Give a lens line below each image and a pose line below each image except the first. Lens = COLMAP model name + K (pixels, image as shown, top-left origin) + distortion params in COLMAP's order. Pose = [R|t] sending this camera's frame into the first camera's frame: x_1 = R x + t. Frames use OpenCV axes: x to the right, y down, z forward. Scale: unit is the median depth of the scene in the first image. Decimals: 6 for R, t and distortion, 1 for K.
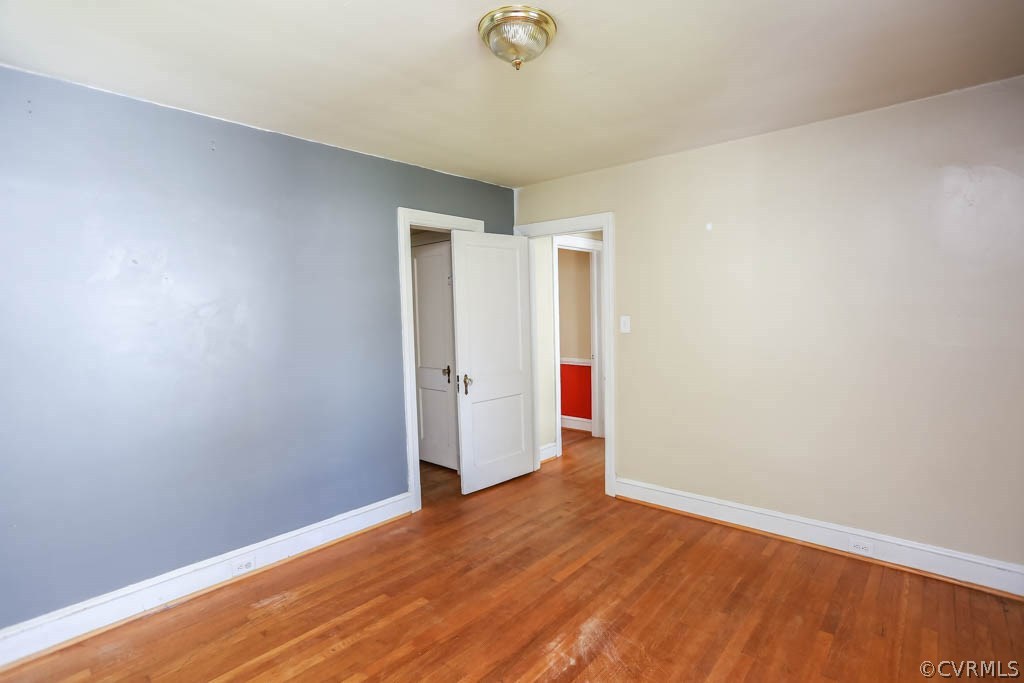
lens RADIAL K [[496.1, 0, 516.7], [0, 496.1, 352.1], [0, 0, 1]] dist [-0.081778, 0.037360]
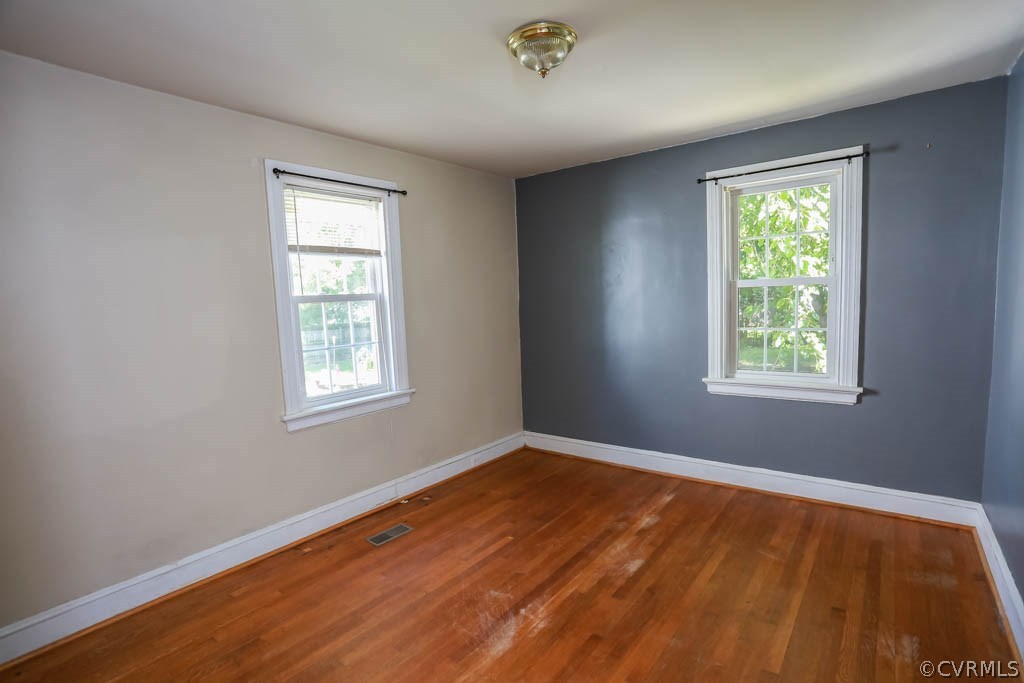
lens RADIAL K [[496.1, 0, 516.7], [0, 496.1, 352.1], [0, 0, 1]] dist [-0.081778, 0.037360]
pose [[-0.996151, 0.067286, -0.056186, 0.143762], [0.055644, 0.980627, 0.187813, -0.145999], [0.067734, 0.183964, -0.980596, 1.875903]]
